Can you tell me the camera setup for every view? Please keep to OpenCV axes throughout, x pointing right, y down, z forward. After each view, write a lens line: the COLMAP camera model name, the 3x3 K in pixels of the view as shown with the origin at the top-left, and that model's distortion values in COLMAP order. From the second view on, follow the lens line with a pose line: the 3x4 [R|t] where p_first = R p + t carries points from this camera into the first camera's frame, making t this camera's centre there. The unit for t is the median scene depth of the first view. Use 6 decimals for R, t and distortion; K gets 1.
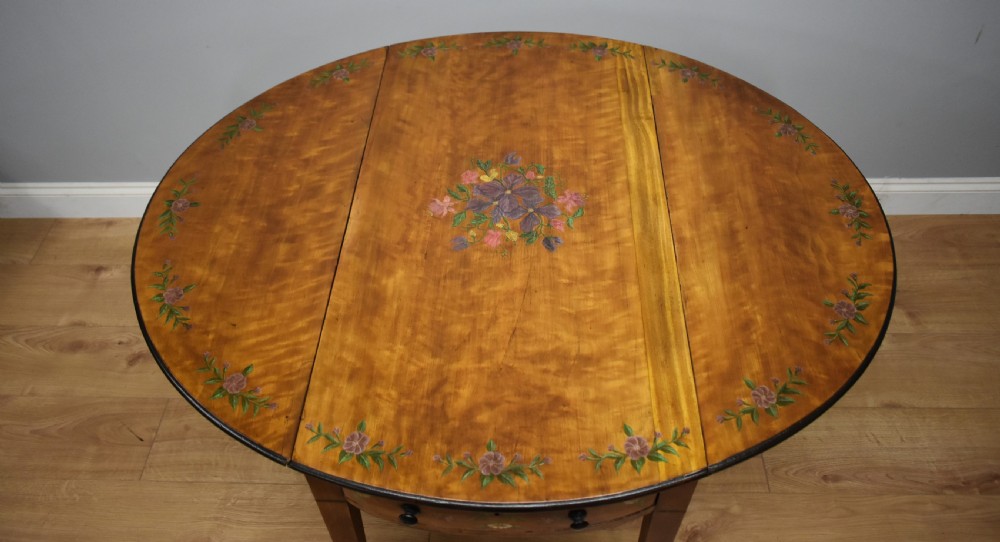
lens RADIAL K [[784.5, 0, 497.9], [0, 784.5, 202.4], [0, 0, 1]] dist [-0.008960, -0.001376]
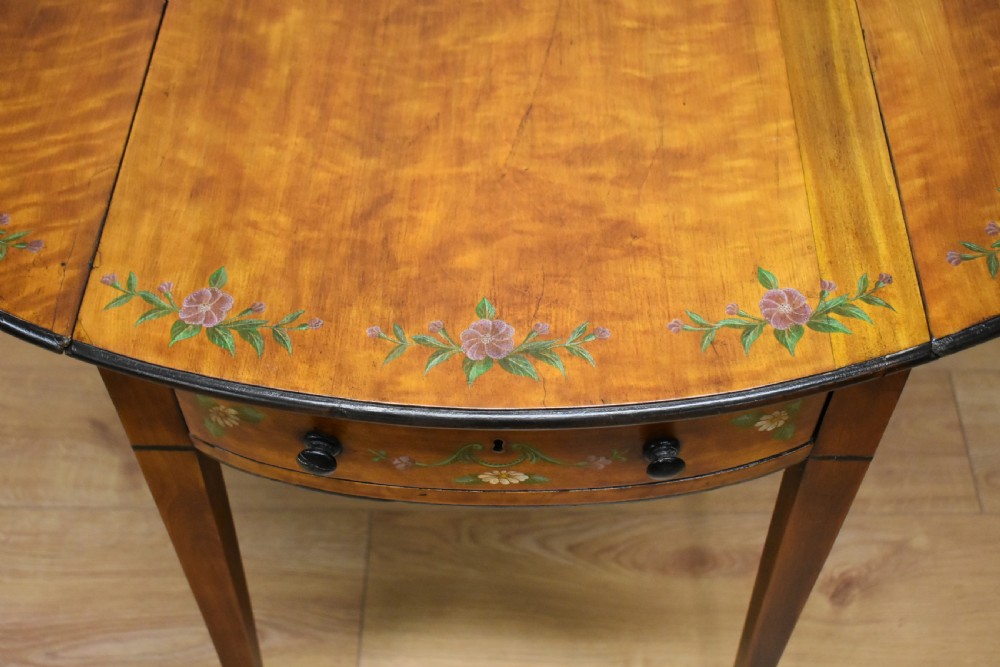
lens RADIAL K [[1294.6, 0, 498.9], [0, 1294.6, 320.8], [0, 0, 1]] dist [-0.008196, -0.023285]
pose [[0.999817, -0.005076, 0.018457, -0.013259], [0.002950, 0.993538, 0.113466, 0.197106], [-0.018914, -0.113390, 0.993370, 0.176450]]
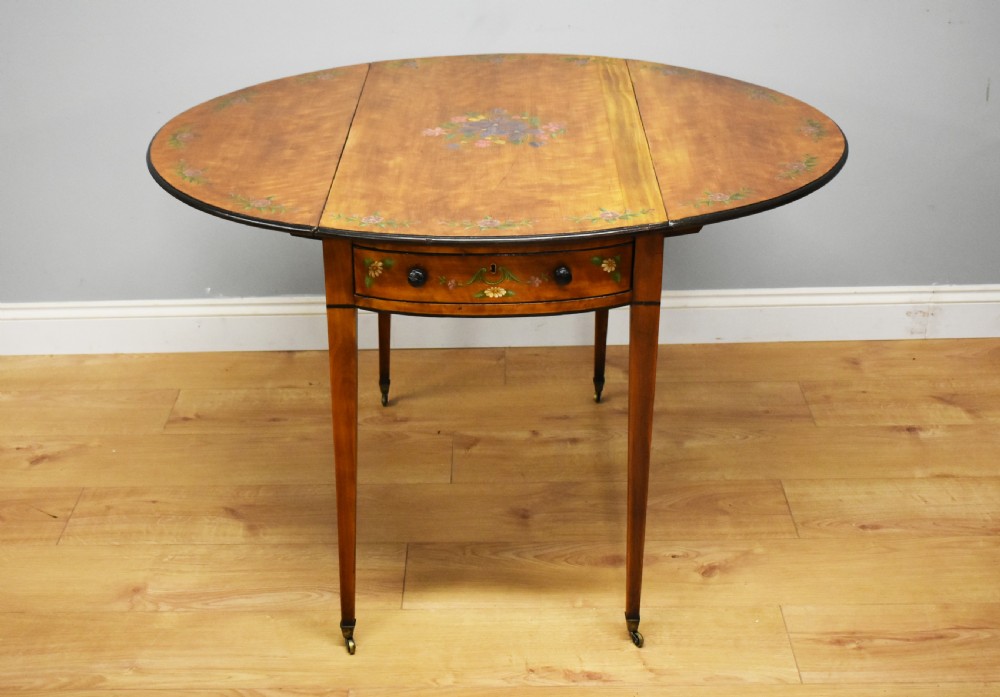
lens RADIAL K [[1502.1, 0, 478.4], [0, 1502.1, 350.6], [0, 0, 1]] dist [-0.004897, -0.087115]
pose [[0.999737, -0.001046, 0.022891, -0.064736], [0.008875, 0.938675, -0.344688, 1.111353], [-0.021127, 0.344801, 0.938438, -0.919061]]
